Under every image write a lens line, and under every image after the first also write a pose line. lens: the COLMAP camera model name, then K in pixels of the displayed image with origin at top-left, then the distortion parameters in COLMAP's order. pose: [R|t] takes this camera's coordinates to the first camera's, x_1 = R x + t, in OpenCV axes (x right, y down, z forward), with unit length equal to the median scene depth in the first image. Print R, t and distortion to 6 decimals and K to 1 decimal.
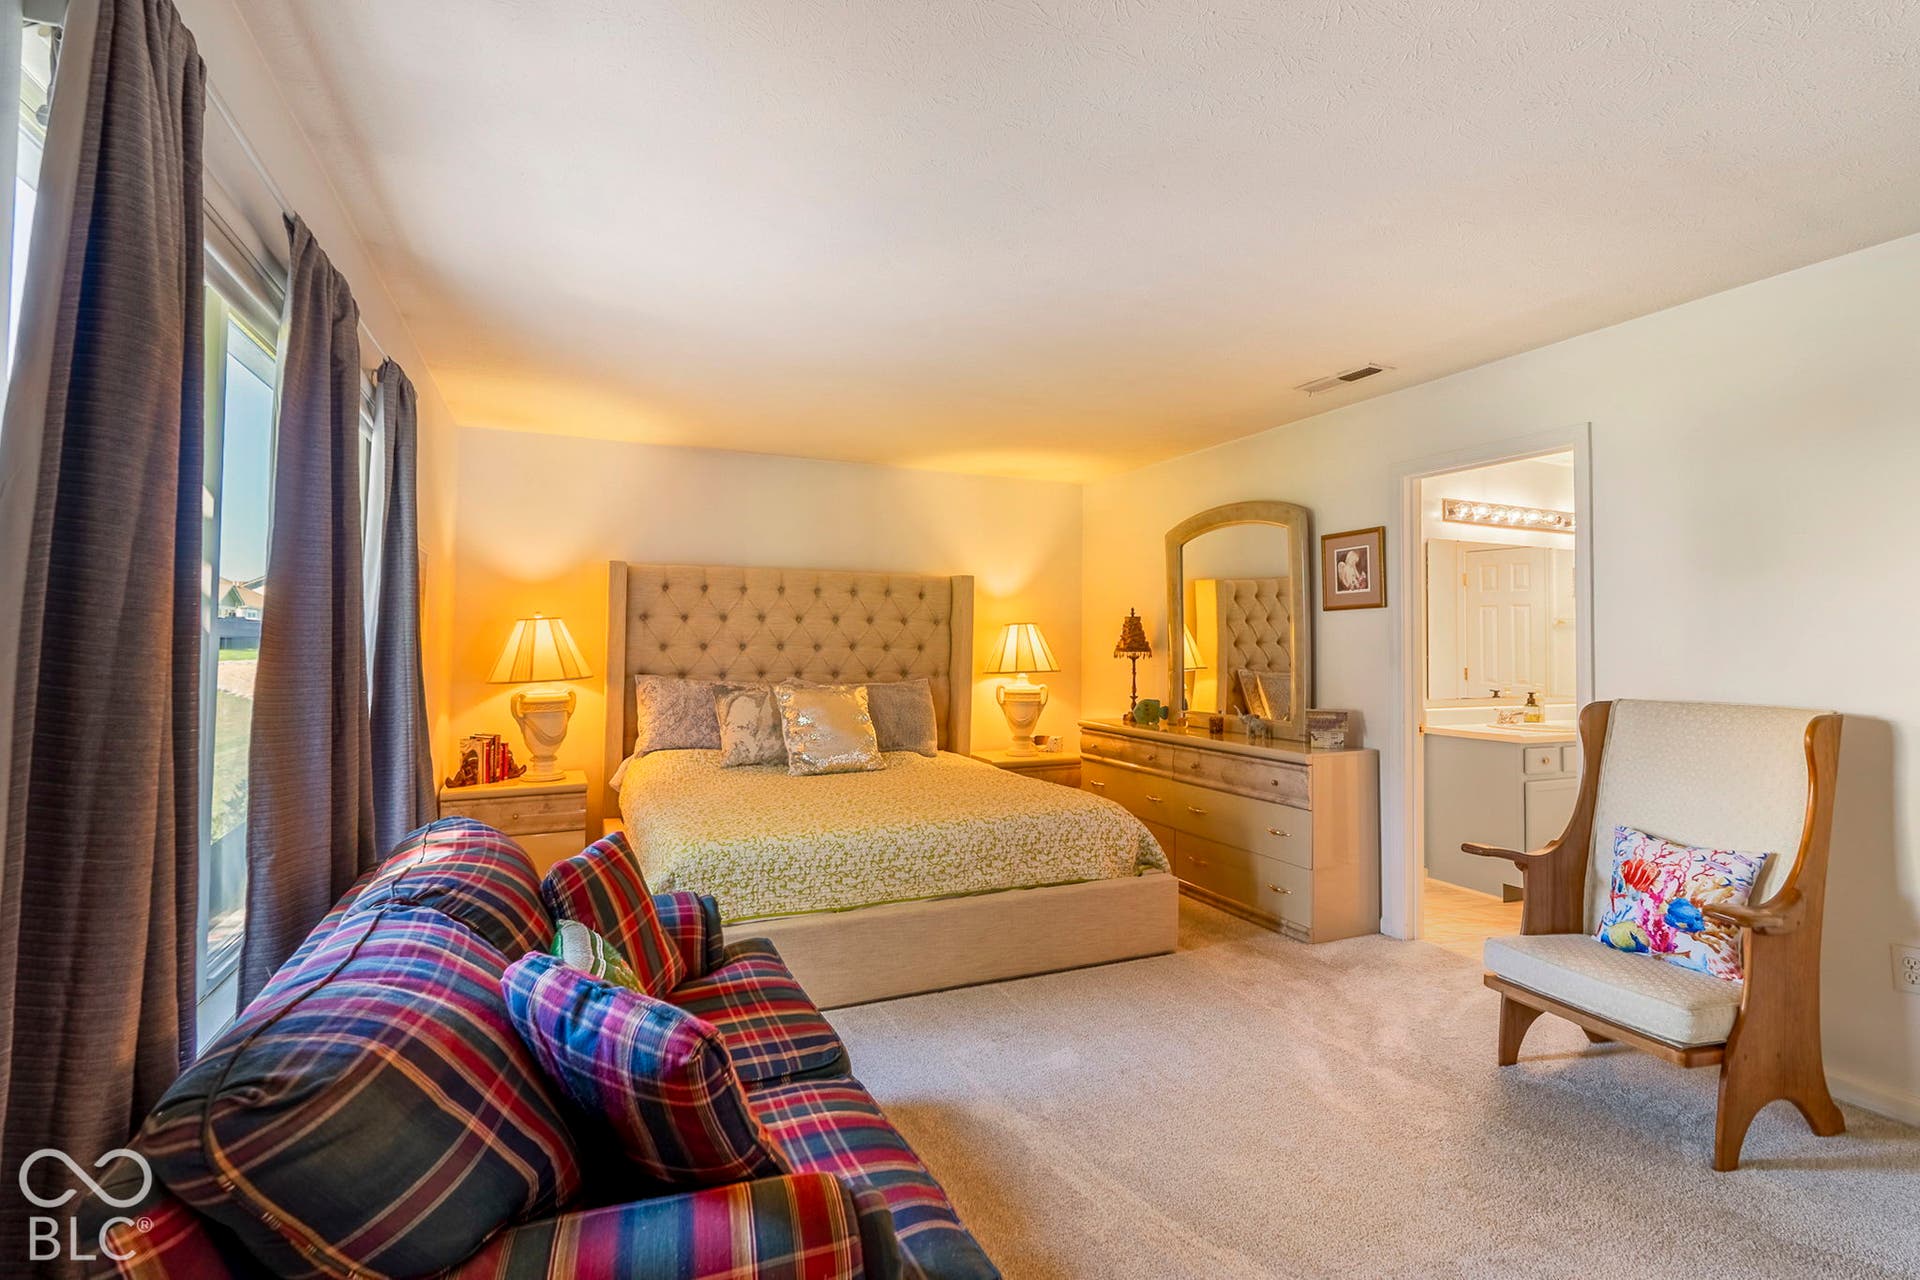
lens RADIAL K [[948.9, 0, 960.0], [0, 948.9, 640.0], [0, 0, 1]] dist [0.001009, 0.000241]
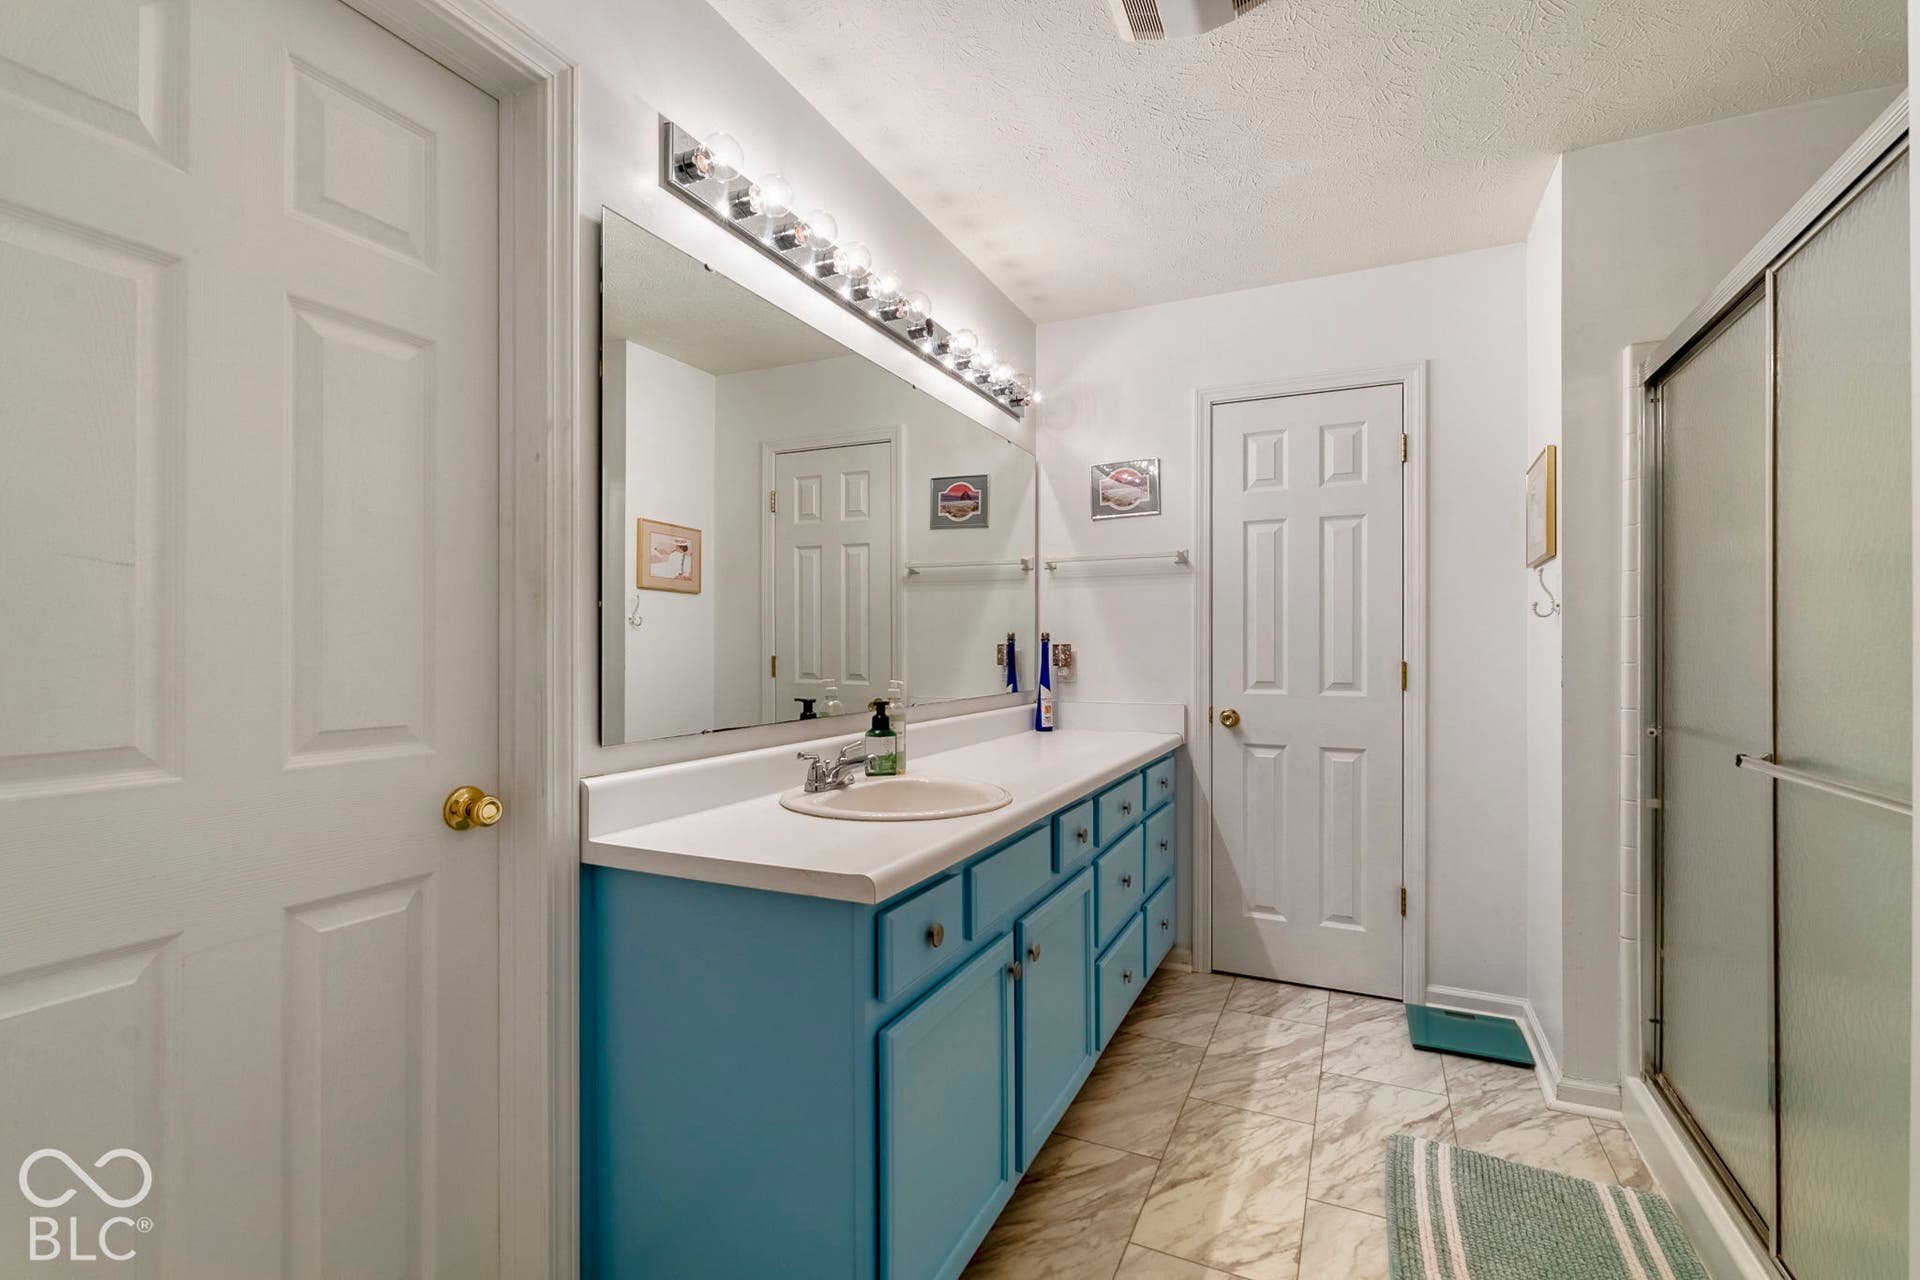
lens RADIAL K [[758.5, 0, 960.0], [0, 758.5, 640.0], [0, 0, 1]] dist [0.001044, 0.000076]
pose [[0.776303, 0.010845, 0.630266, 0.417814], [-0.009143, 0.999941, -0.005945, 0.029045], [-0.630293, -0.001147, 0.776356, 0.718709]]
